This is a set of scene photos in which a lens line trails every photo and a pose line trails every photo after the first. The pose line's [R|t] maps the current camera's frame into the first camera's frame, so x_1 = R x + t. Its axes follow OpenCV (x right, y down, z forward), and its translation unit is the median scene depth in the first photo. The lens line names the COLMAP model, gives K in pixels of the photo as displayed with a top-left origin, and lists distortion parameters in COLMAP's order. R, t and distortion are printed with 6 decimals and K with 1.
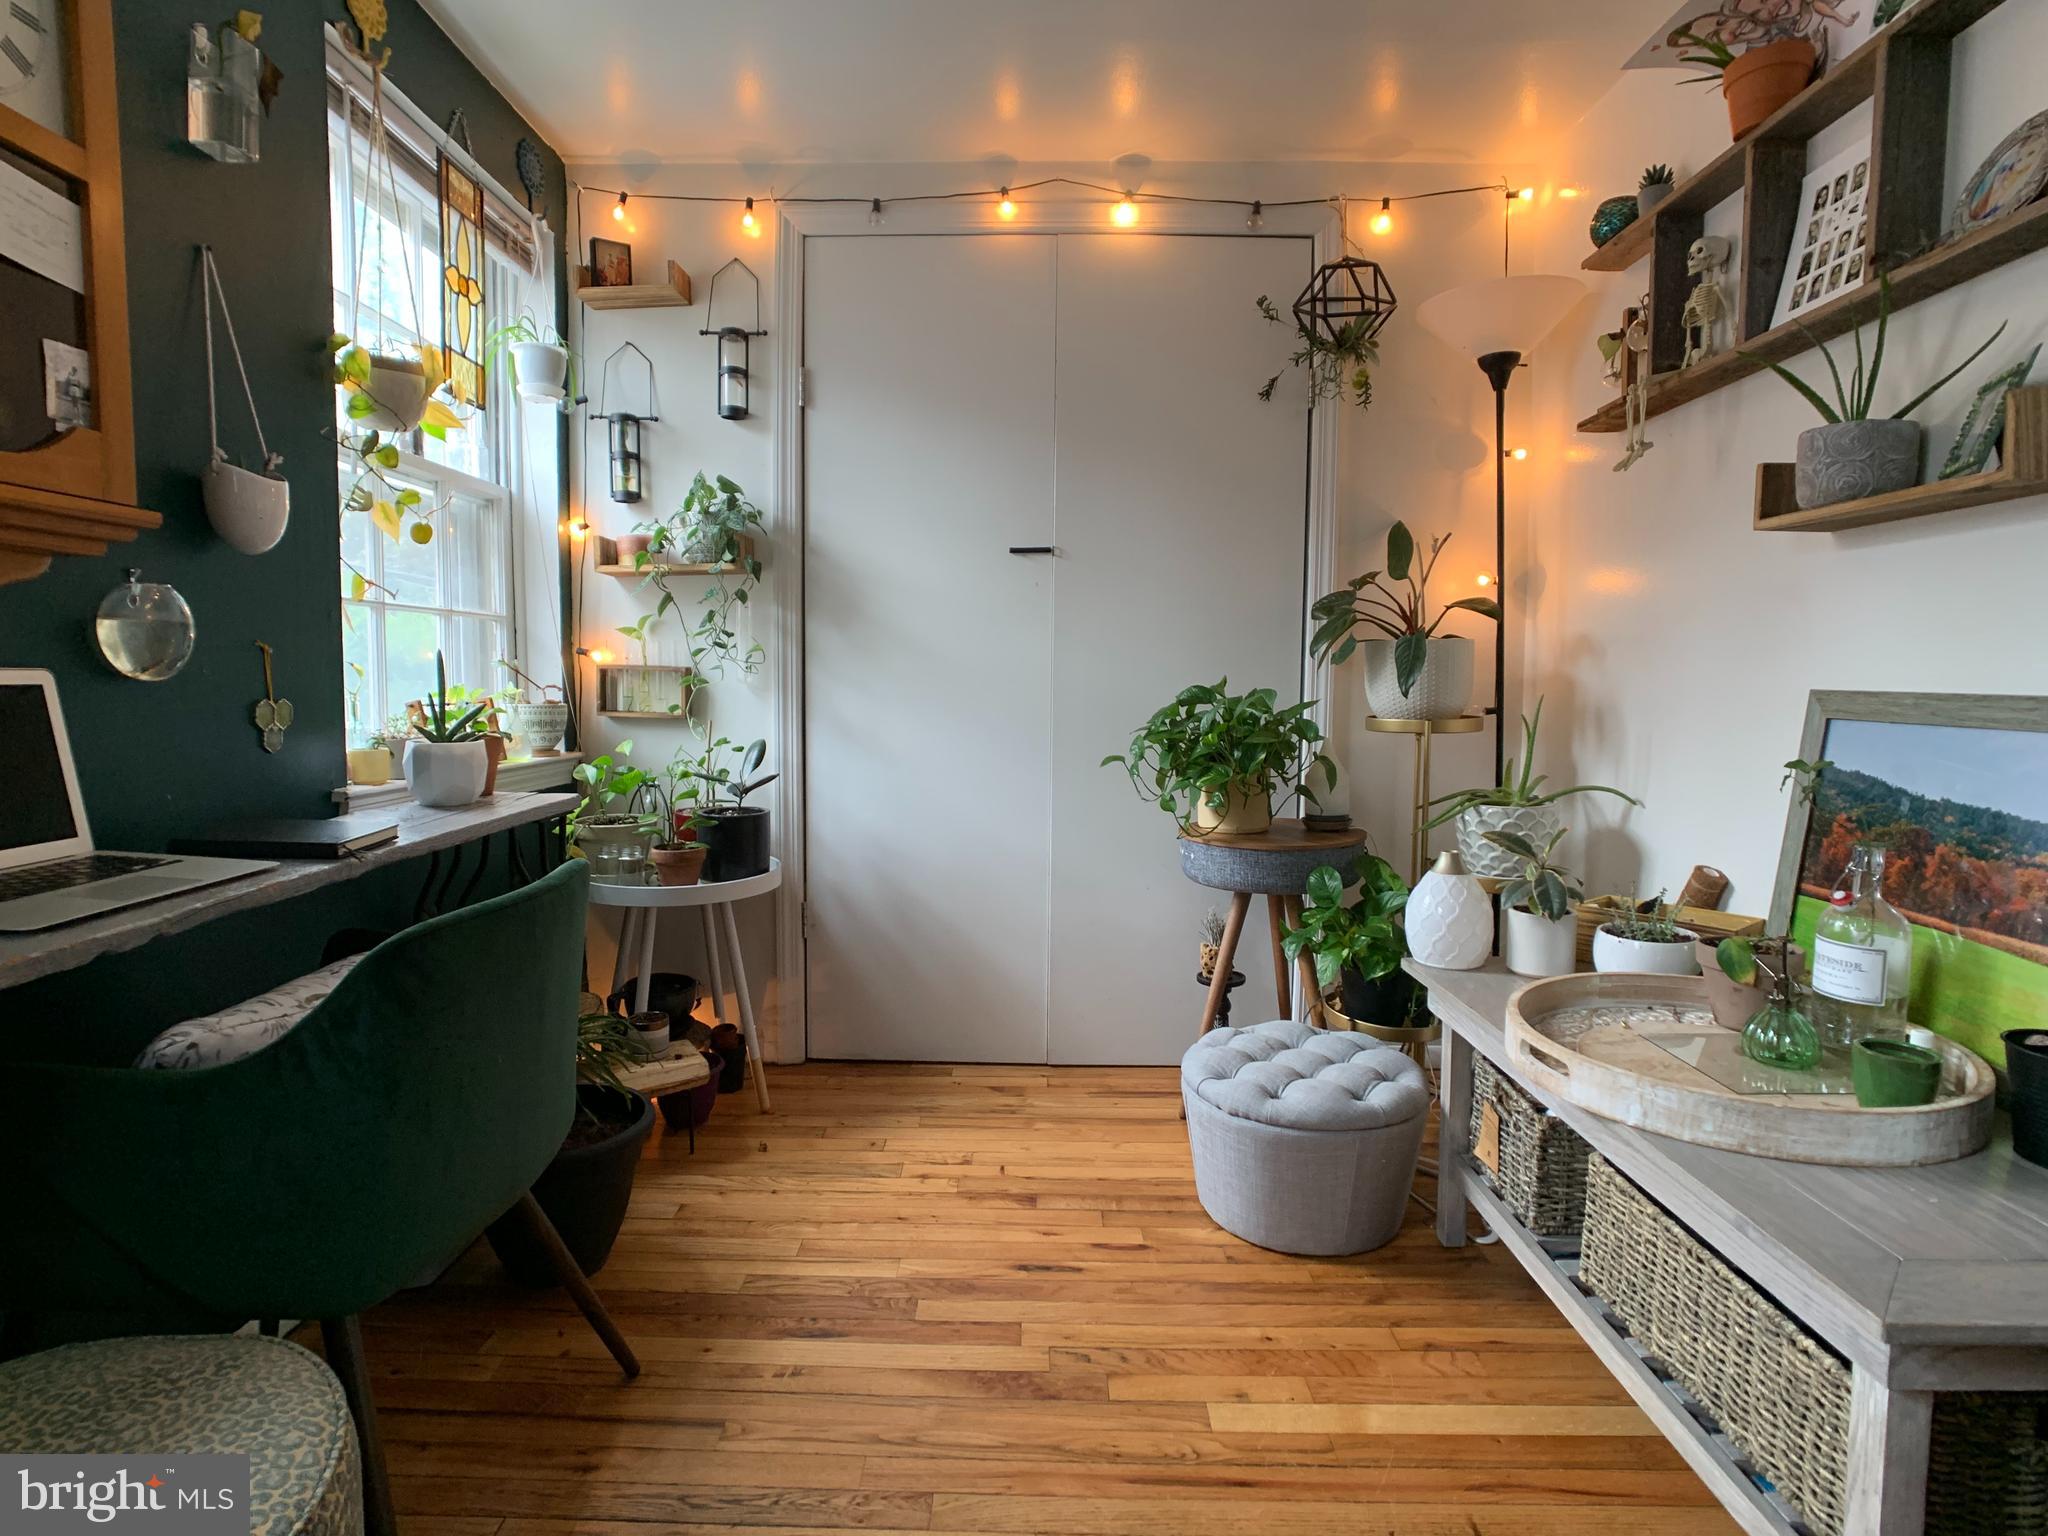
lens RADIAL K [[1042.4, 0, 1013.4], [0, 1042.4, 756.8], [0, 0, 1]] dist [-0.050029, 0.015730]
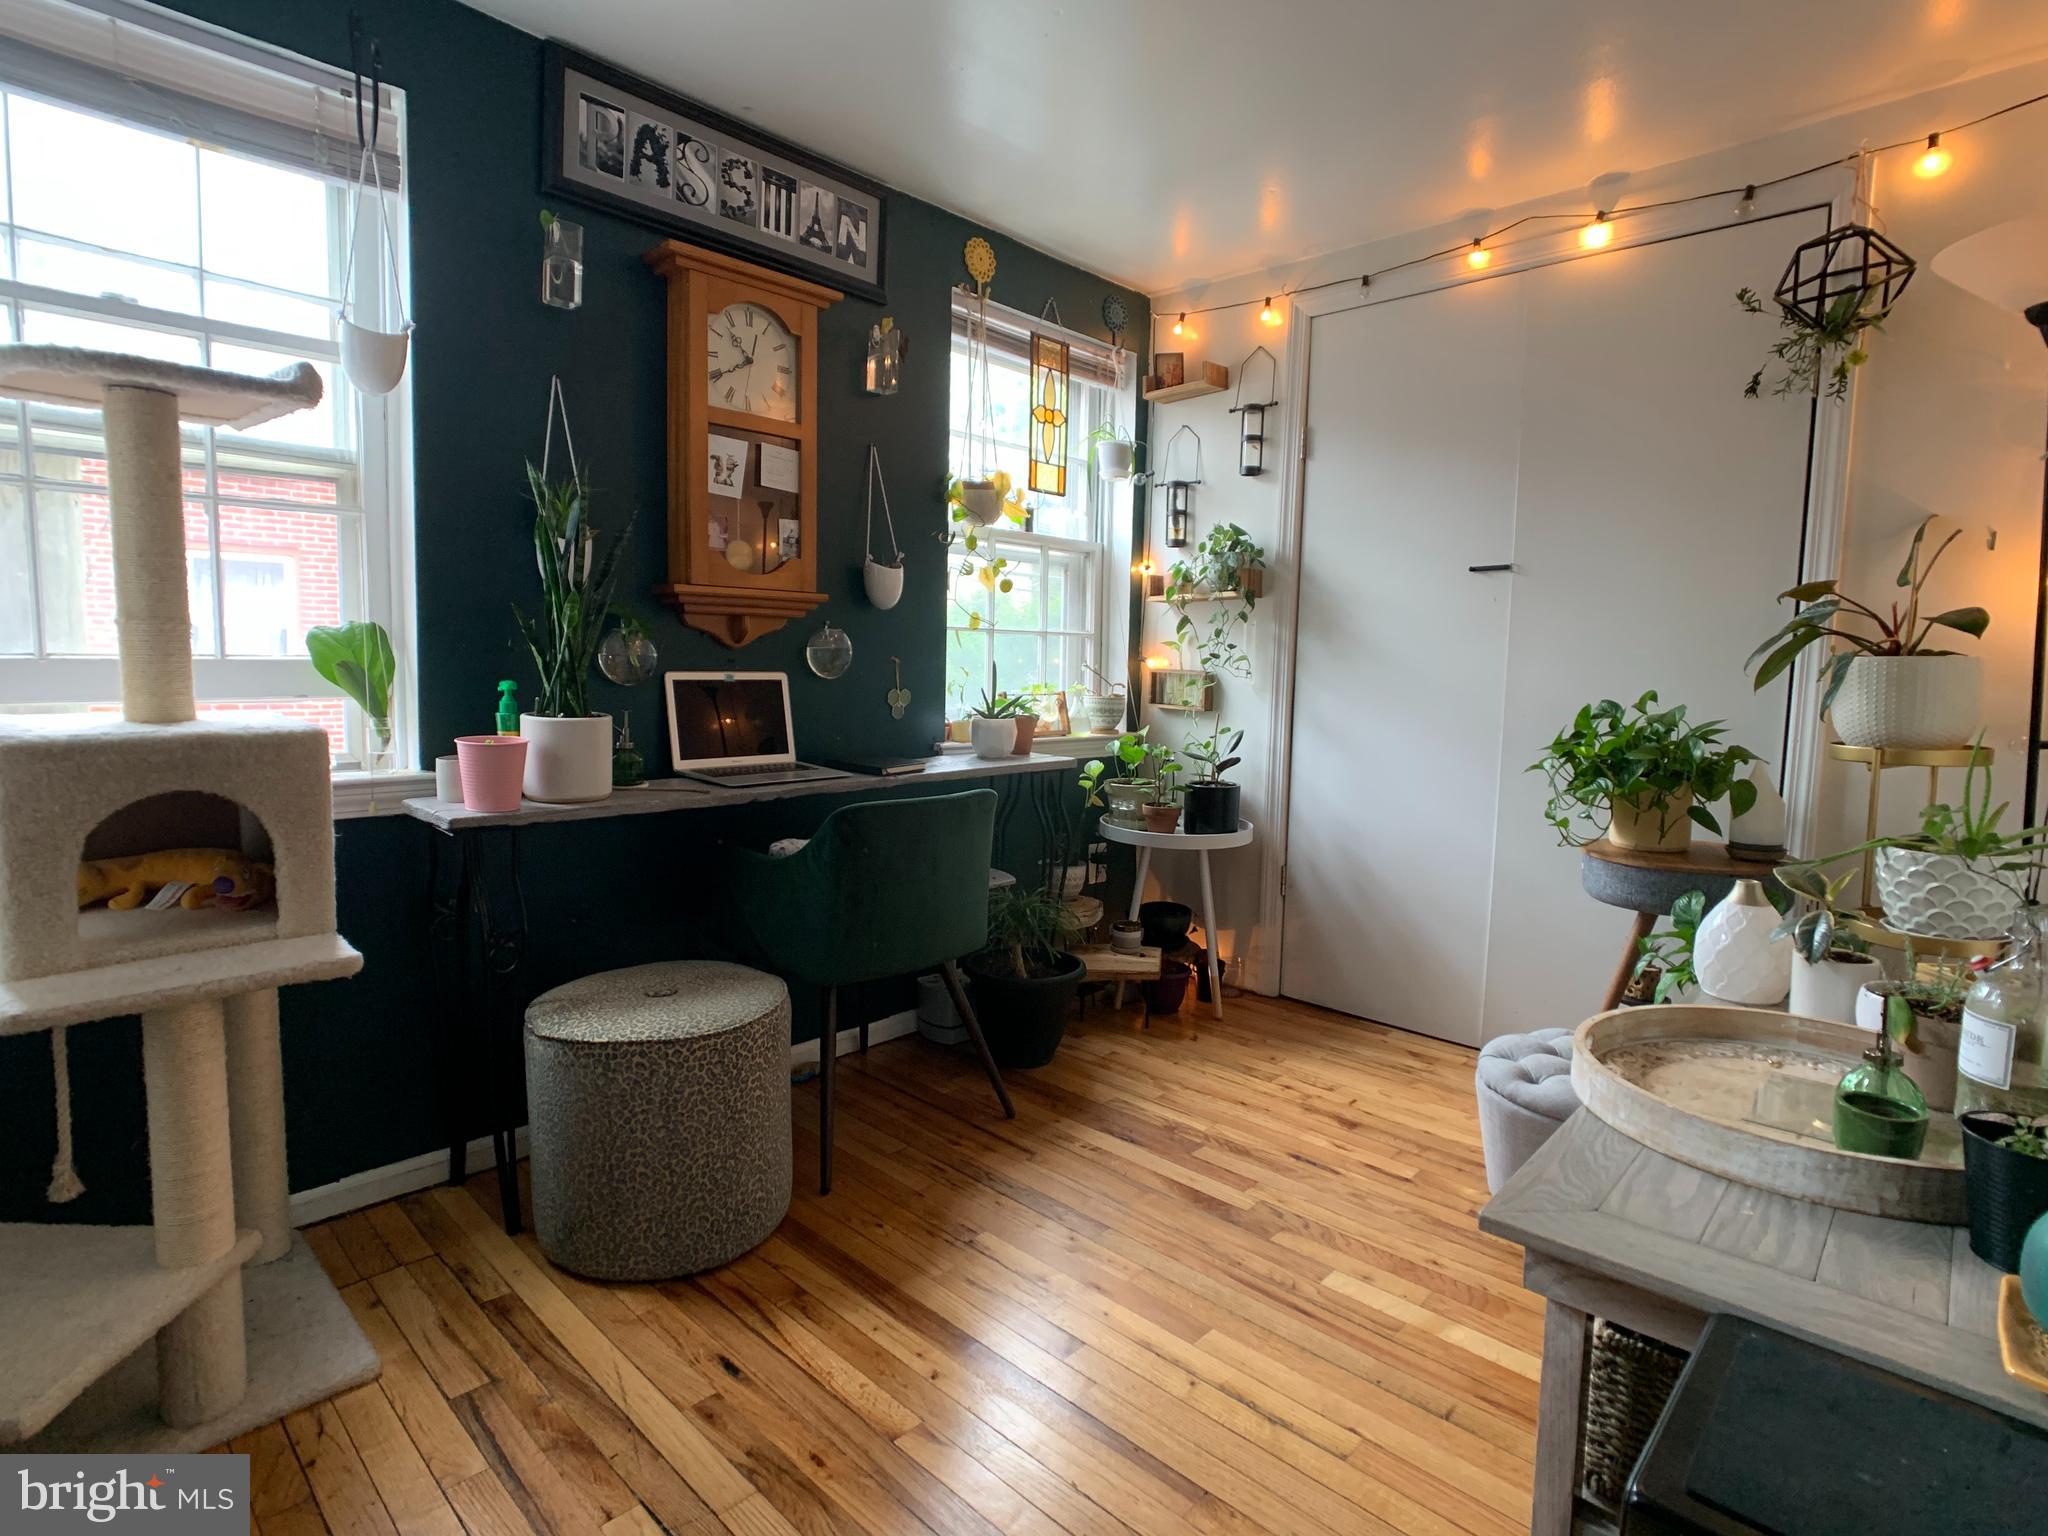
lens RADIAL K [[1042.4, 0, 1013.4], [0, 1042.4, 756.8], [0, 0, 1]] dist [-0.050029, 0.015730]
pose [[0.731046, 0.071389, -0.678583, 0.421435], [-0.066863, 0.997220, 0.032878, -0.007246], [0.679044, 0.021337, 0.733788, -0.123908]]
